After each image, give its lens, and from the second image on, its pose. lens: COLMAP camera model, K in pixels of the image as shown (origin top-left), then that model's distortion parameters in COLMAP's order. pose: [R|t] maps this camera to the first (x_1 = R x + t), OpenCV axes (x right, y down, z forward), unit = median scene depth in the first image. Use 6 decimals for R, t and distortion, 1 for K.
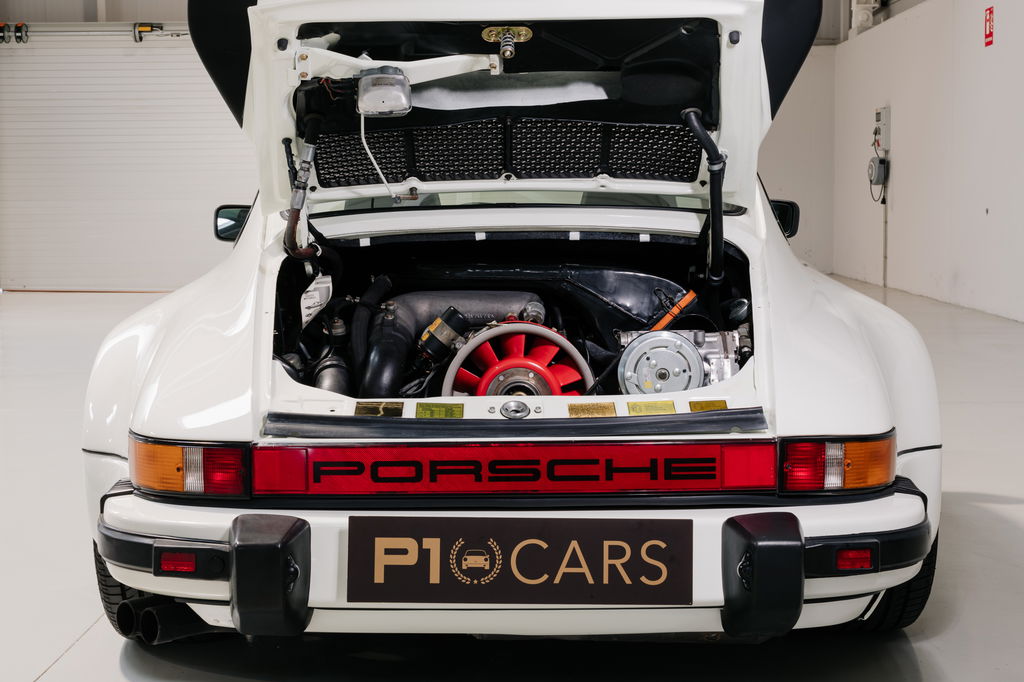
lens RADIAL K [[1448.2, 0, 595.3], [0, 1448.2, 340.5], [0, 0, 1]] dist [0.093071, 0.019429]
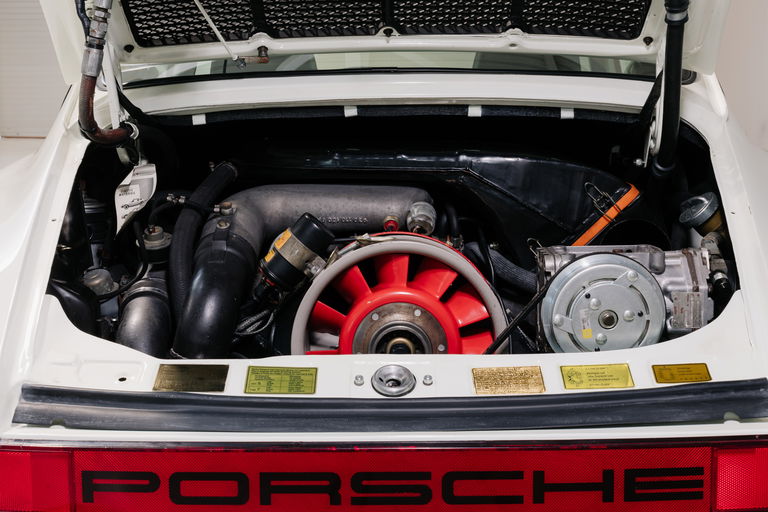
lens RADIAL K [[1111.5, 0, 384.0], [0, 1111.5, 256.0], [0, 0, 1]] dist [0.013119, 0.028946]
pose [[0.997635, 0.011738, -0.067727, -0.023177], [-0.006703, 0.997229, 0.074094, -0.042502], [0.068409, -0.073465, 0.994949, 0.446381]]
